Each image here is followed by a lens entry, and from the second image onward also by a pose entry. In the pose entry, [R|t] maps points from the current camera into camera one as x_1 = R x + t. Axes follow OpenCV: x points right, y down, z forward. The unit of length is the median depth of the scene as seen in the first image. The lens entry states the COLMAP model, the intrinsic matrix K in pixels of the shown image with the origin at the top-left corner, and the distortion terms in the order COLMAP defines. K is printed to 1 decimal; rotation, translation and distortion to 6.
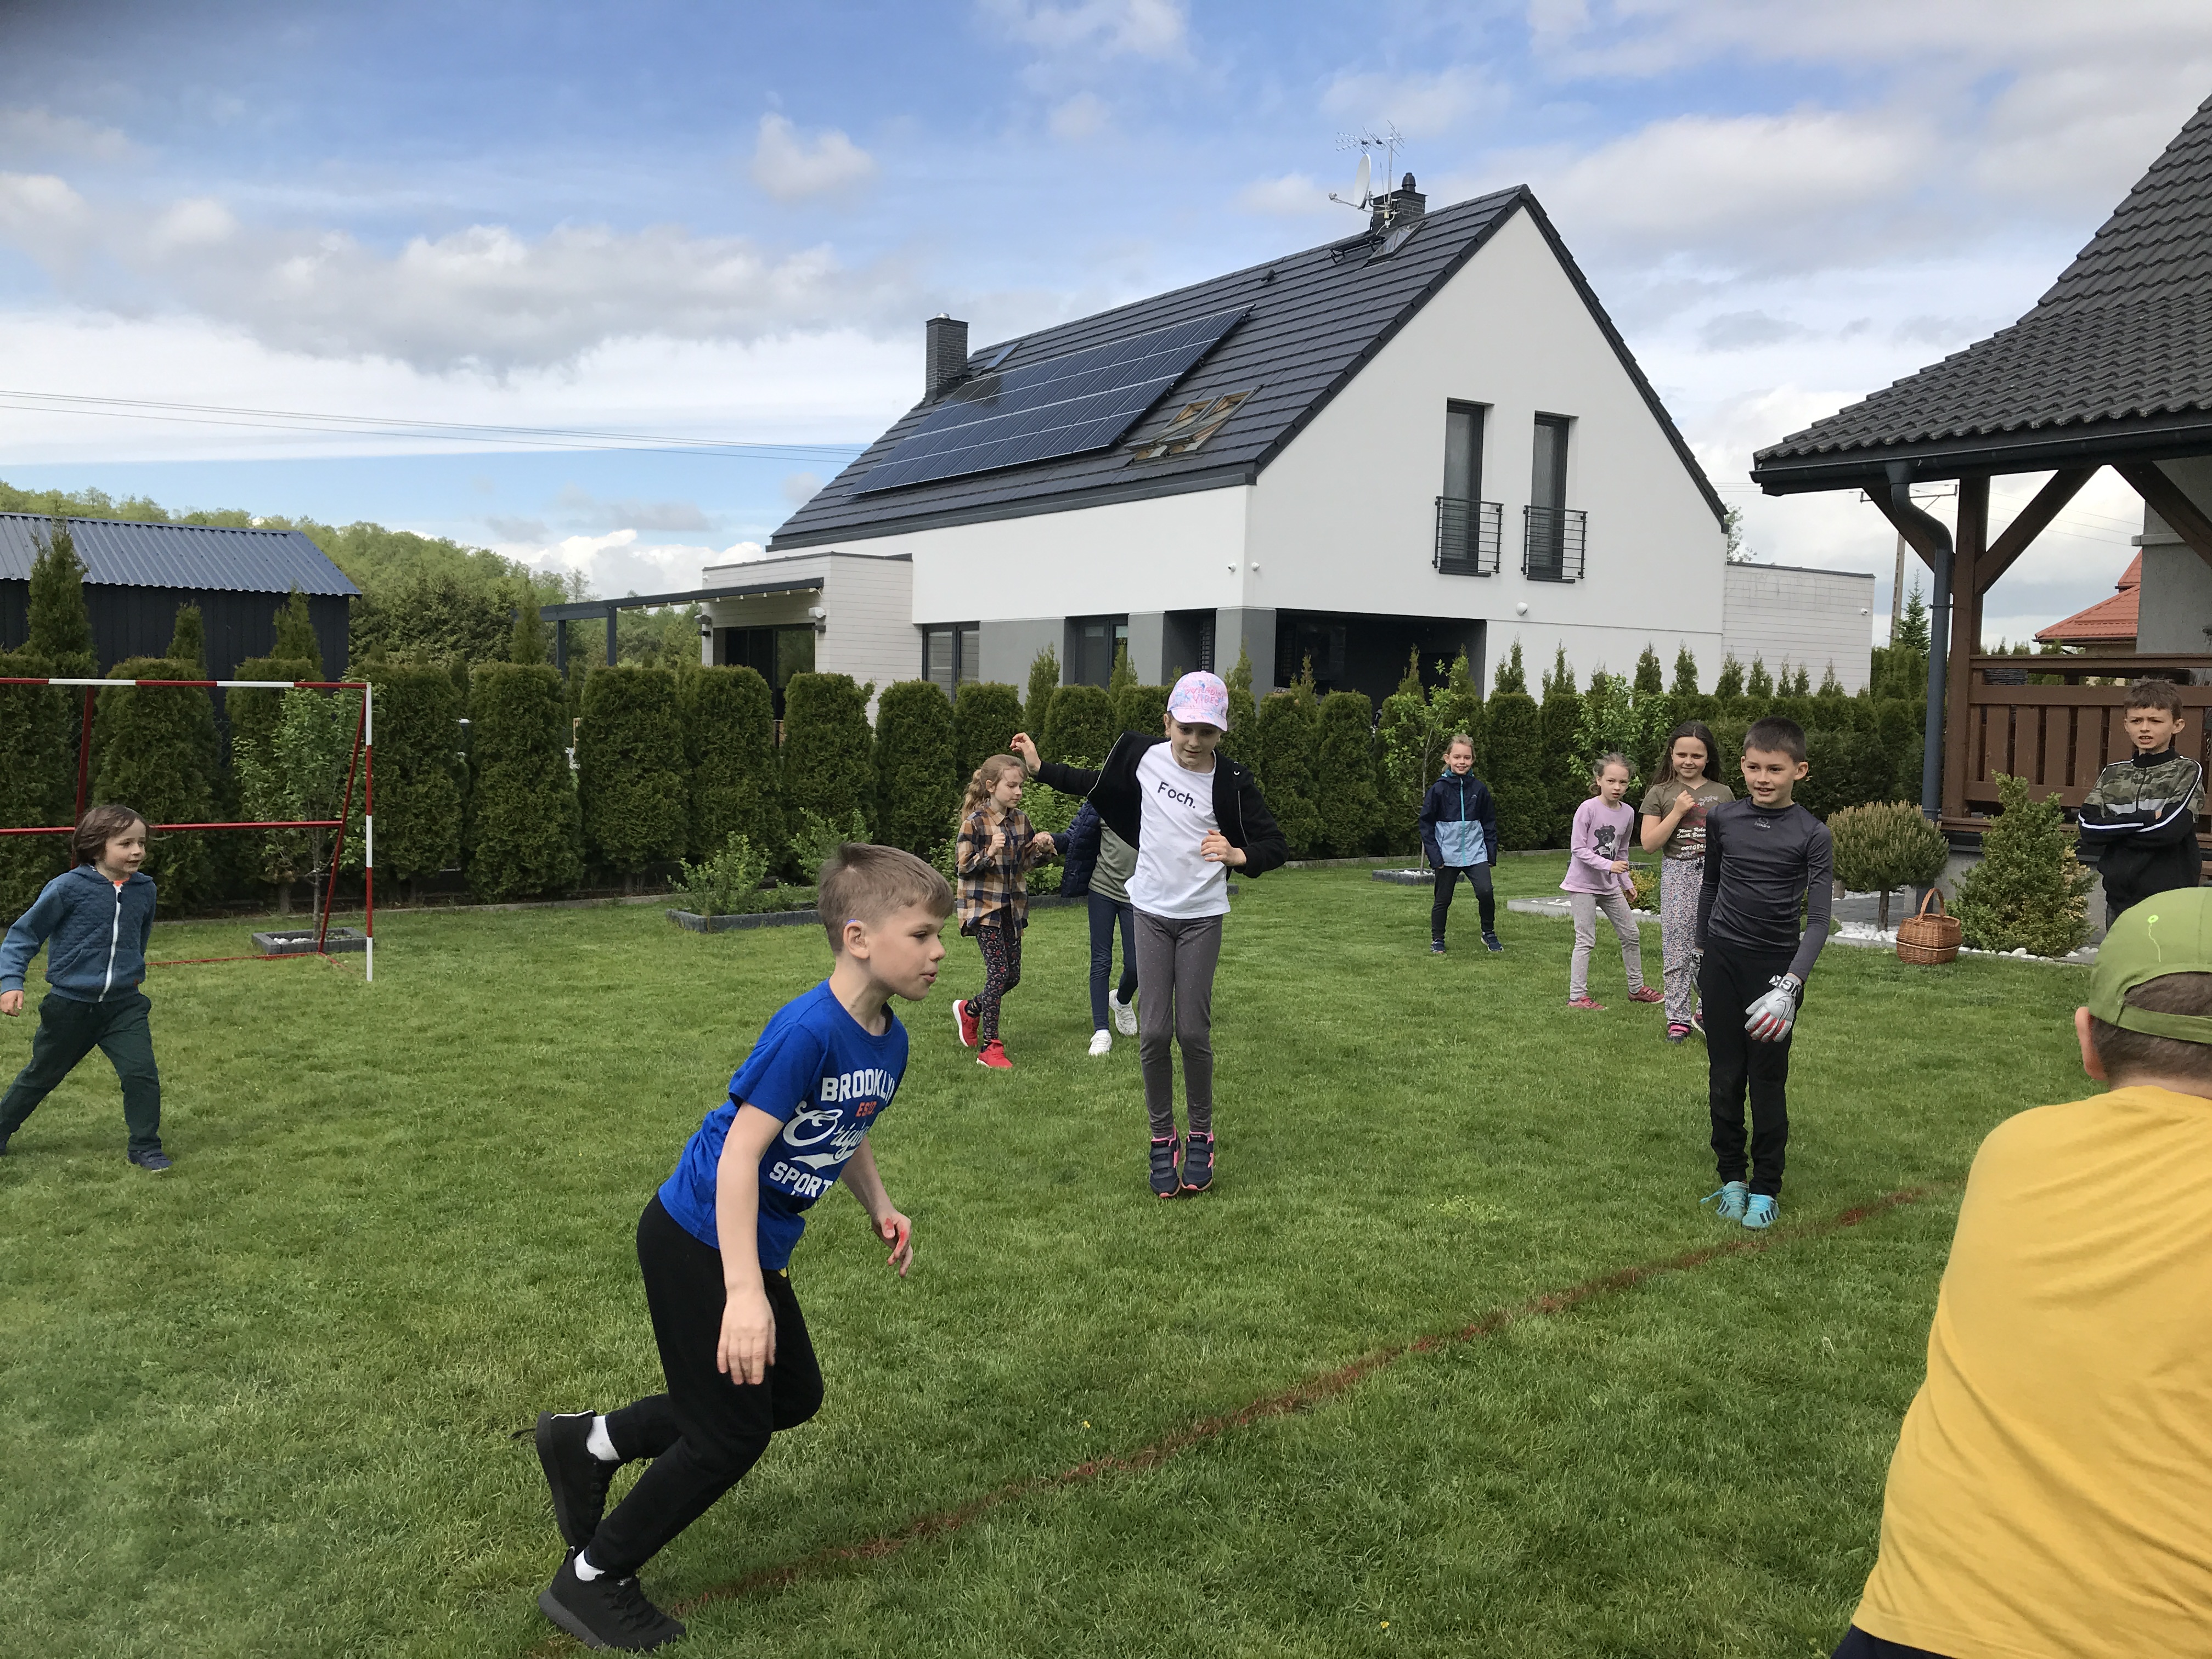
lens RADIAL K [[1962.5, 0, 1106.0], [0, 1962.5, 829.5], [0, 0, 1]] dist [0.178441, -0.391253]
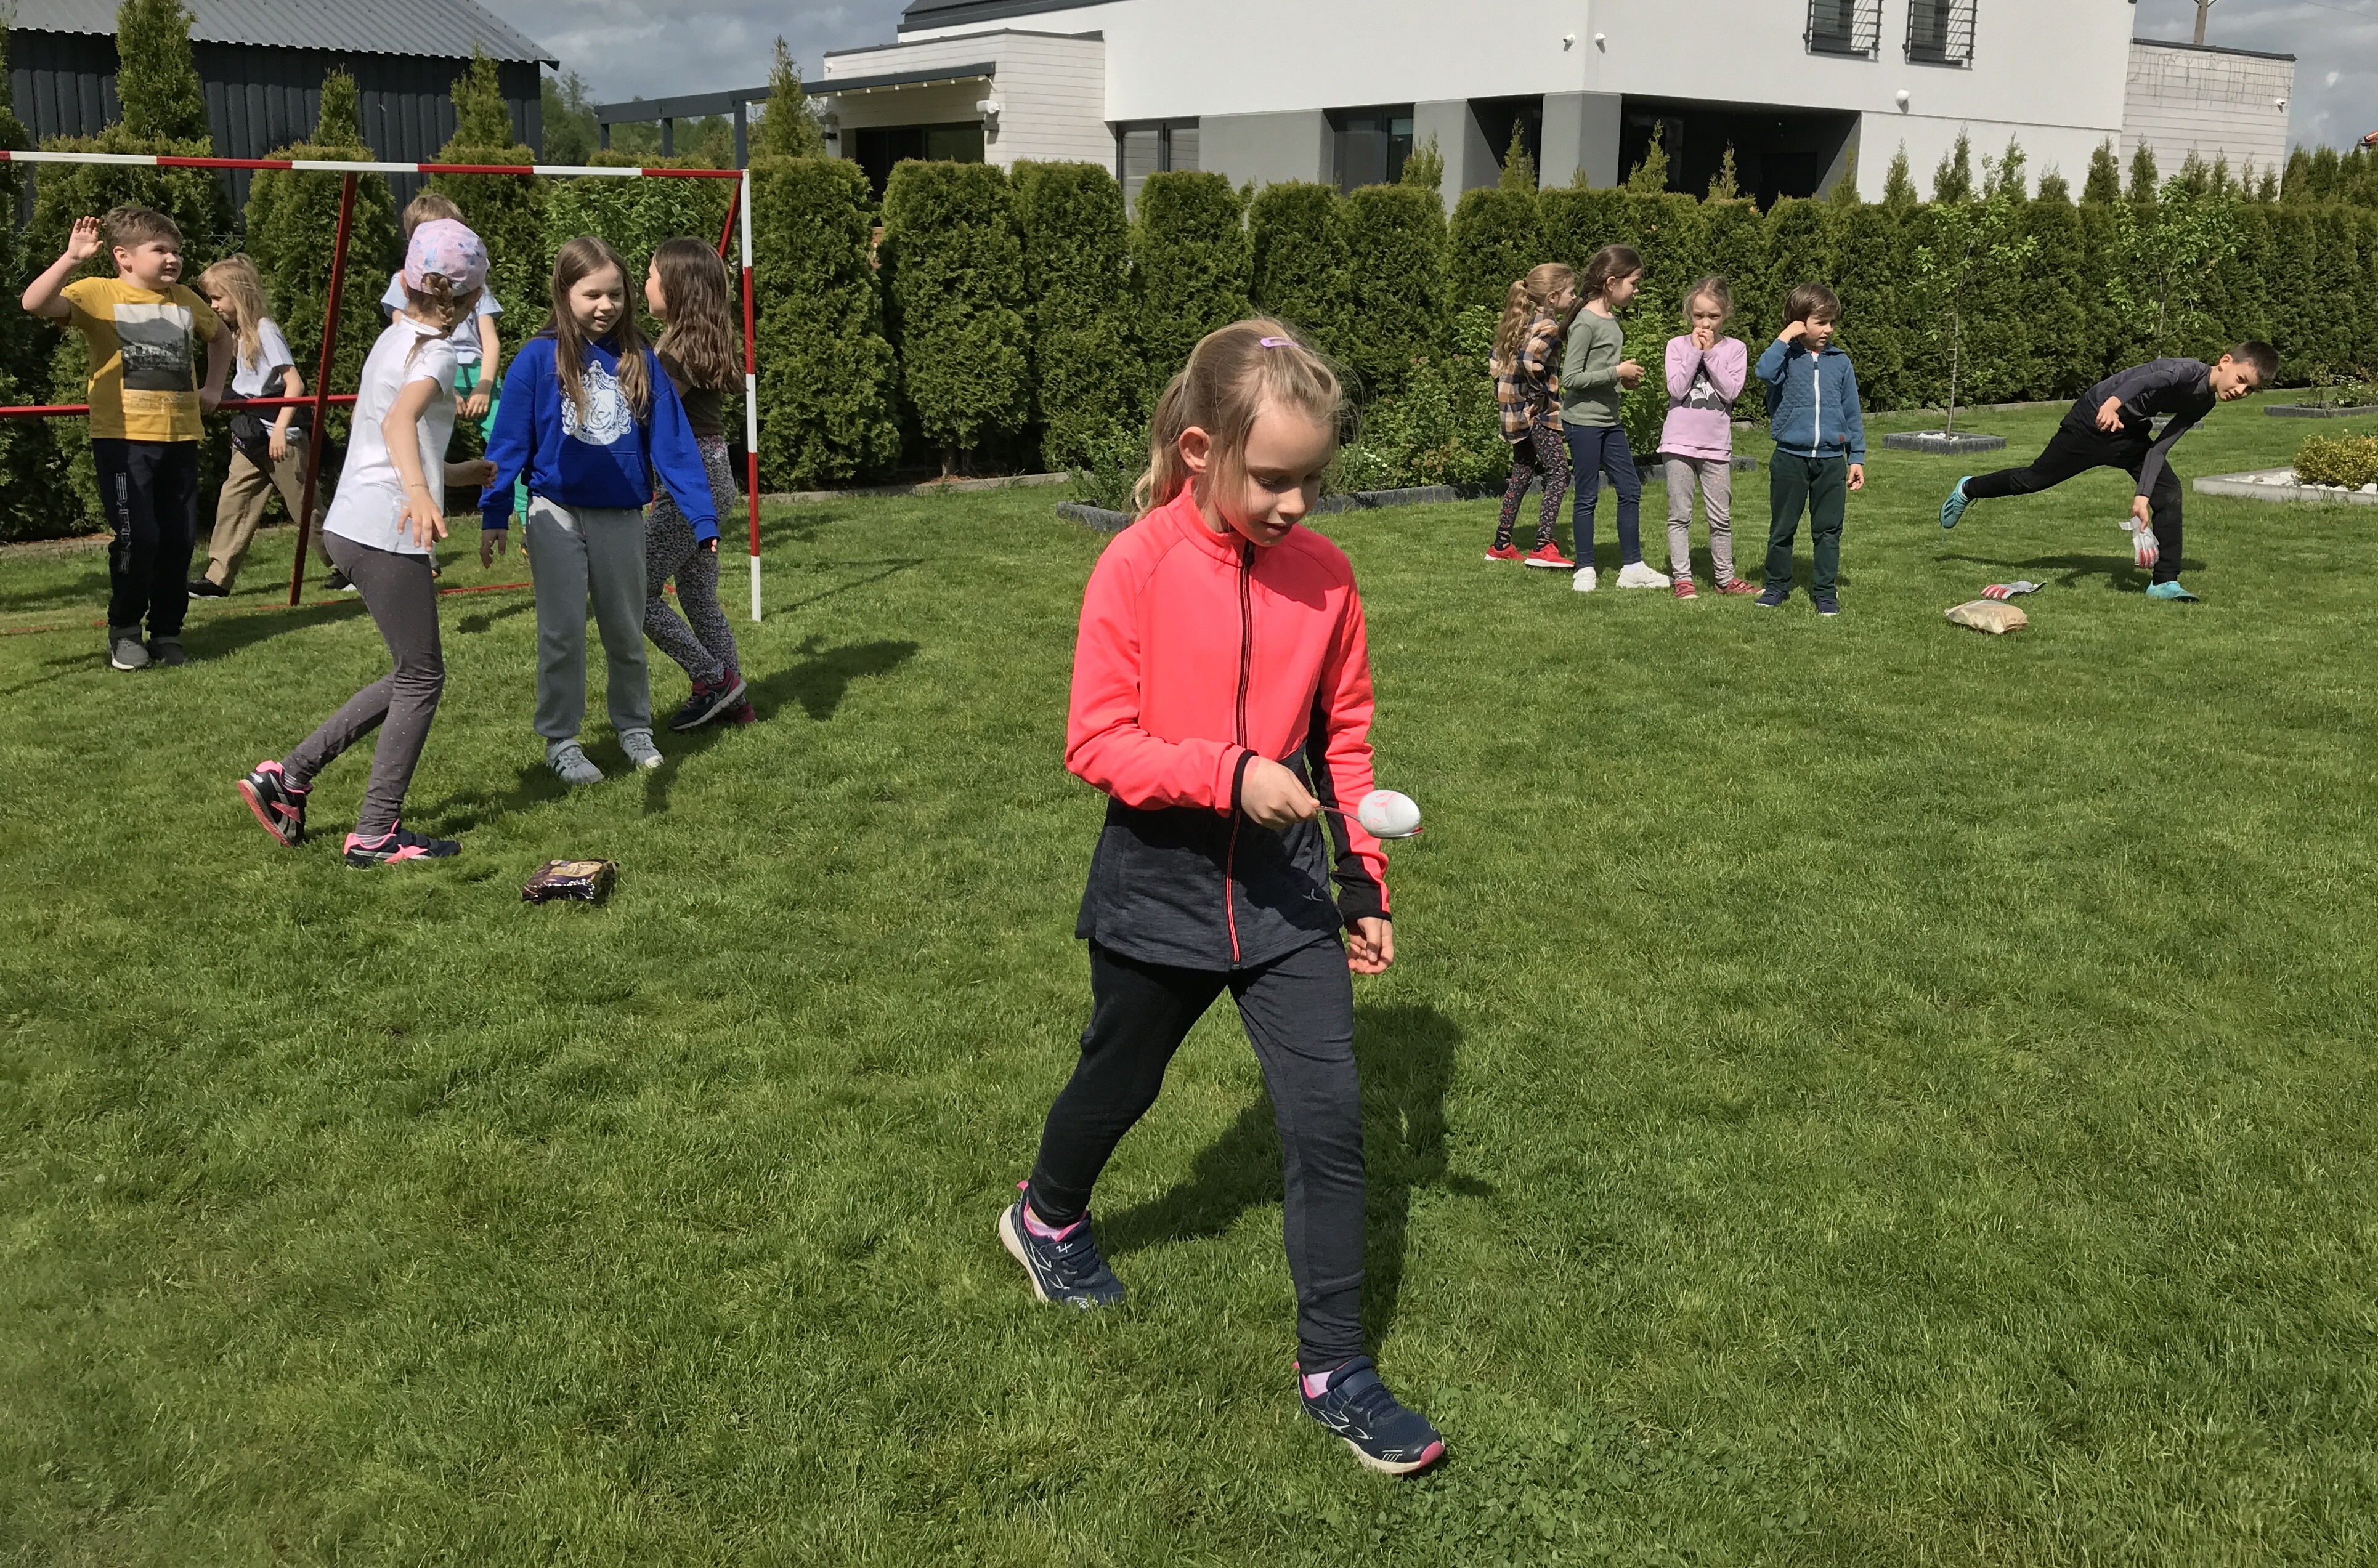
lens RADIAL K [[2090.9, 0, 1190.0], [0, 2090.9, 689.2], [0, 0, 1]] dist [0.123089, -0.250938]
pose [[0.999087, -0.010865, 0.041315, -0.176269], [0.004595, 0.988839, 0.148918, -0.005155], [-0.042472, -0.148592, 0.987986, 0.194147]]
